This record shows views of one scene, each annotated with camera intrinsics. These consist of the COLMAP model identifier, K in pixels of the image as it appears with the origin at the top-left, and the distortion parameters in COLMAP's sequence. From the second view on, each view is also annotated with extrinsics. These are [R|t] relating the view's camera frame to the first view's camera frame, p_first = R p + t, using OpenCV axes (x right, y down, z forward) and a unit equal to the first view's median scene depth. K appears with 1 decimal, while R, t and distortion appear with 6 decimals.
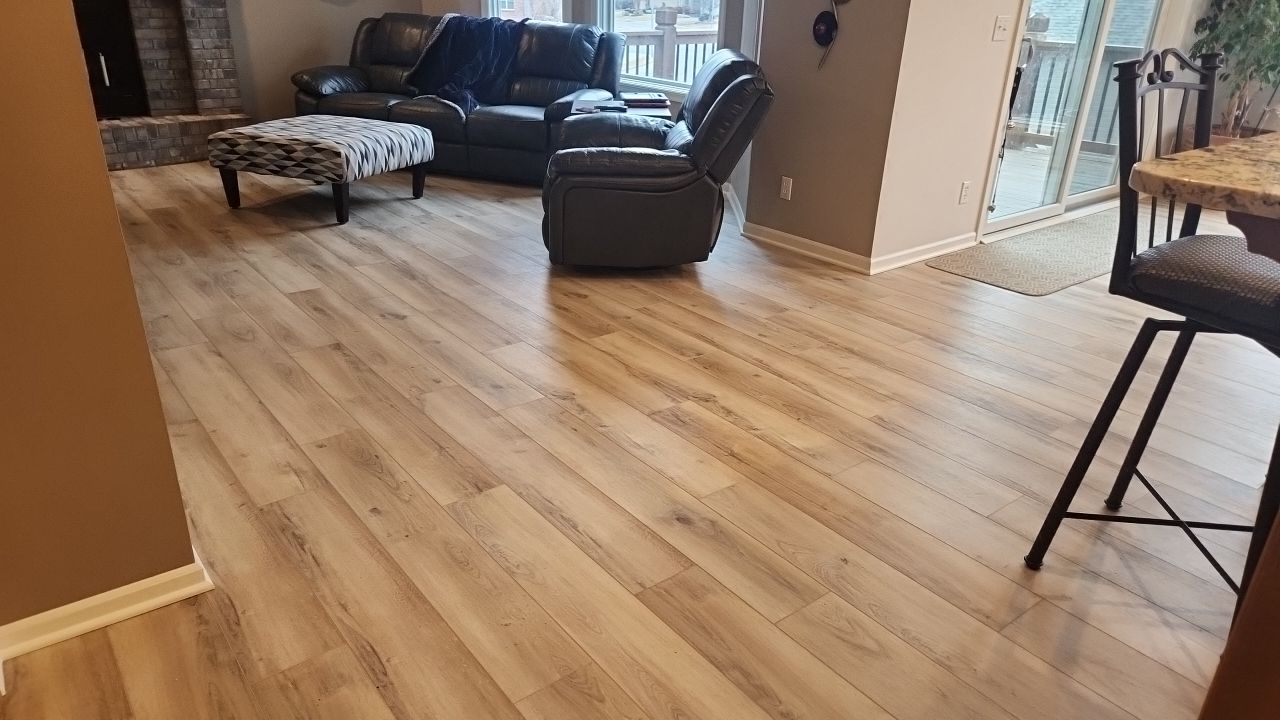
lens RADIAL K [[854.2, 0, 632.4], [0, 854.2, 358.1], [0, 0, 1]] dist [0.072681, -0.069331]
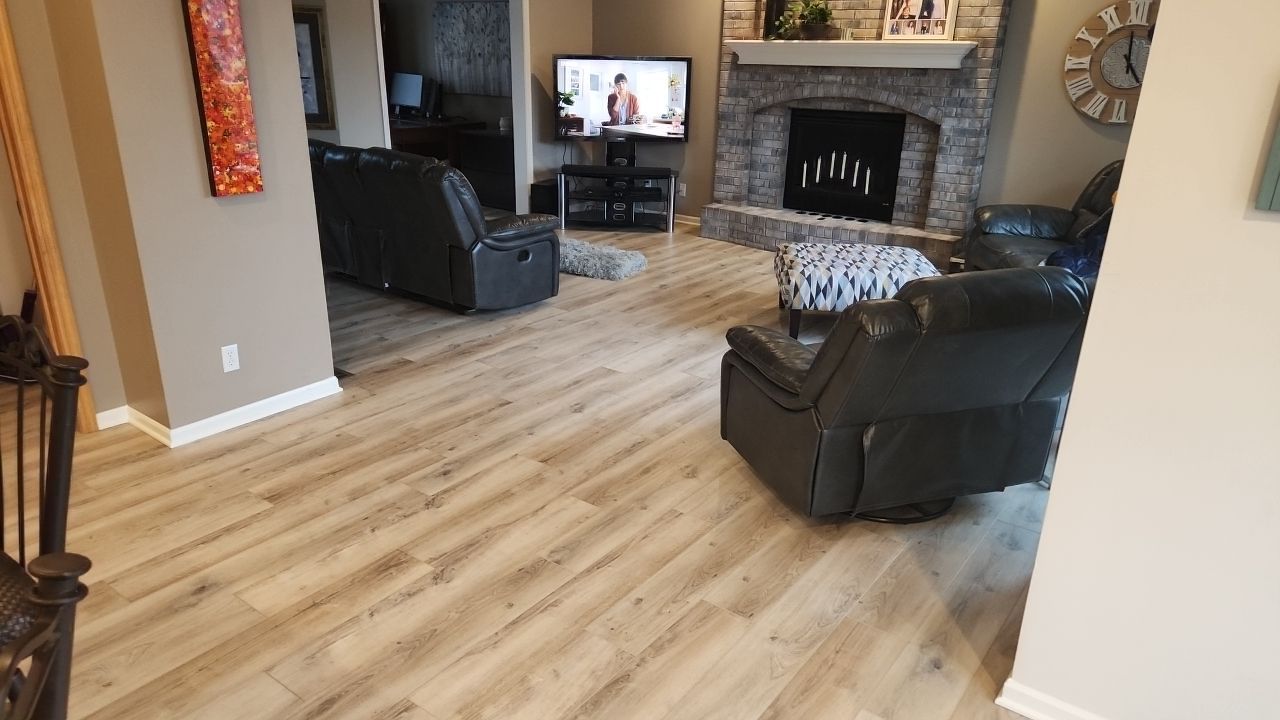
lens RADIAL K [[854.2, 0, 632.4], [0, 854.2, 358.1], [0, 0, 1]] dist [0.072681, -0.069331]
pose [[0.260578, 0.313845, -0.913017, 0.736154], [-0.401530, 0.895249, 0.193139, -0.345530], [0.877994, 0.316276, 0.359300, 0.607259]]
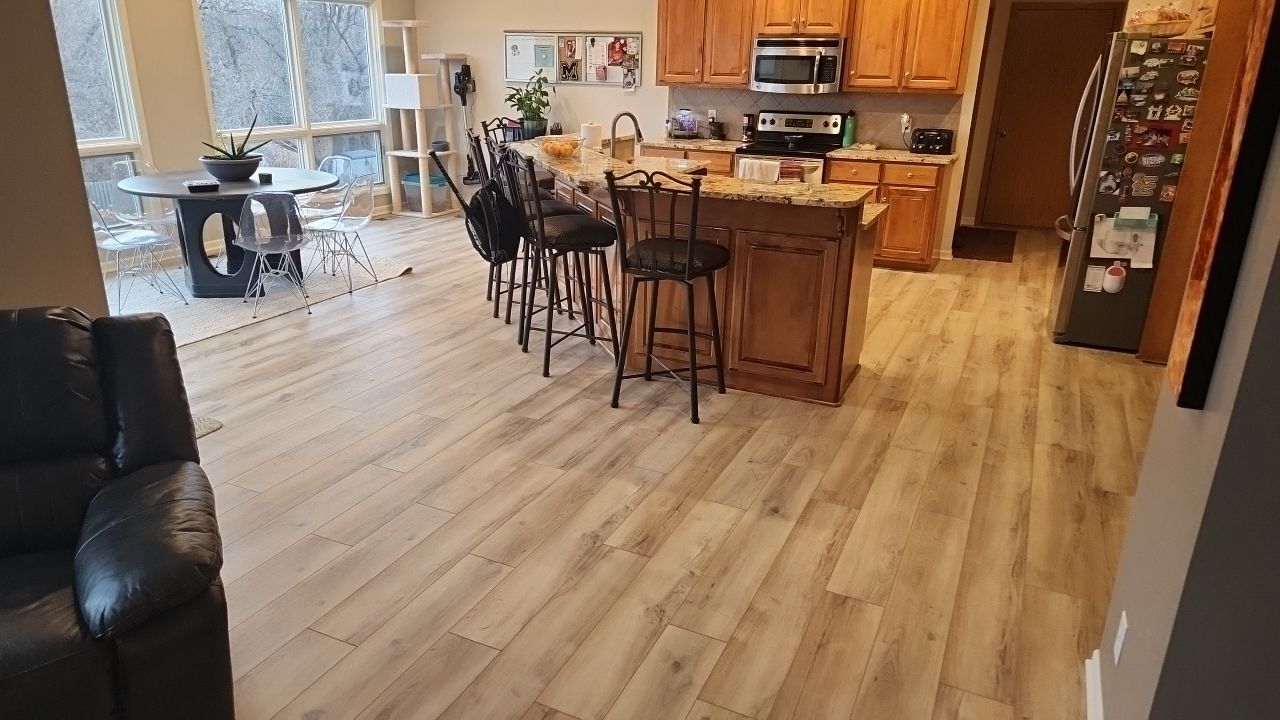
lens RADIAL K [[854.2, 0, 632.4], [0, 854.2, 358.1], [0, 0, 1]] dist [0.072681, -0.069331]
pose [[-0.448166, -0.335420, 0.828638, -0.583556], [0.334431, 0.796722, 0.503378, -0.509776], [-0.829037, 0.502719, -0.244889, 0.875275]]
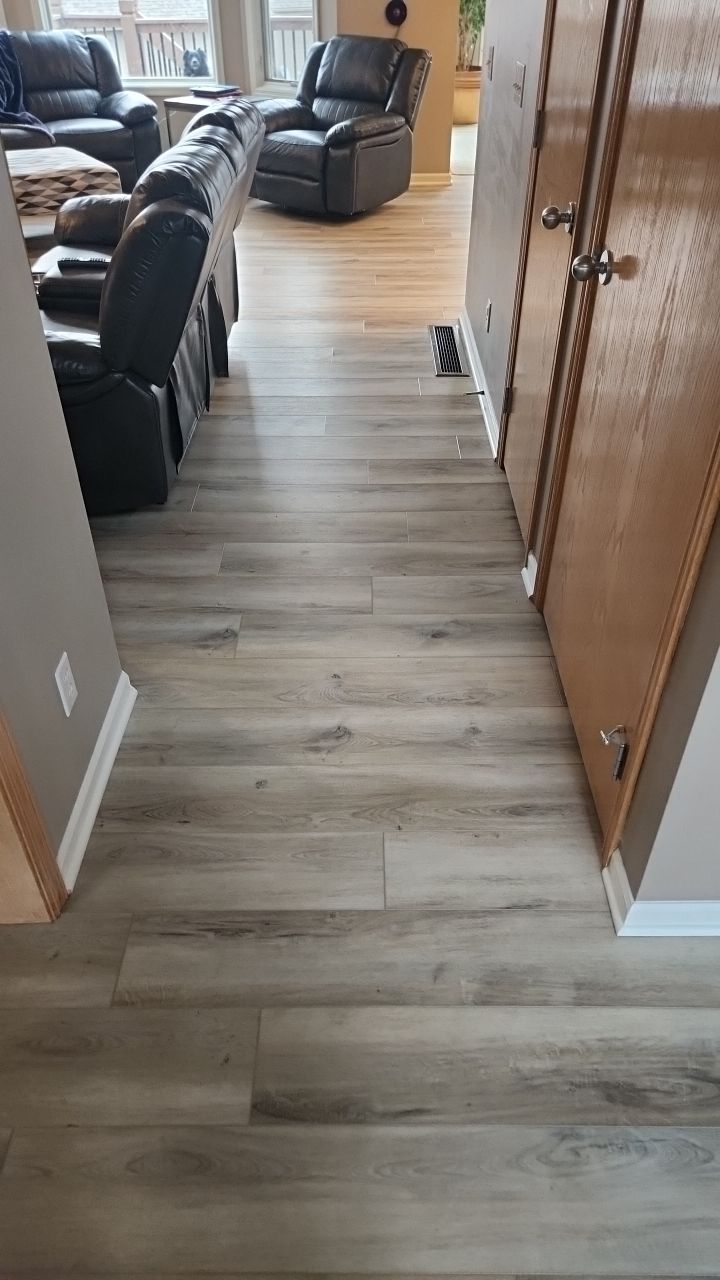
lens RADIAL K [[854.2, 0, 360.0], [0, 854.2, 640.0], [0, 0, 1]] dist [0.072681, -0.069331]
pose [[0.615533, -0.511963, 0.599177, -1.426396], [0.338626, 0.858319, 0.385515, -0.052521], [-0.711654, -0.034400, 0.701688, -0.068173]]
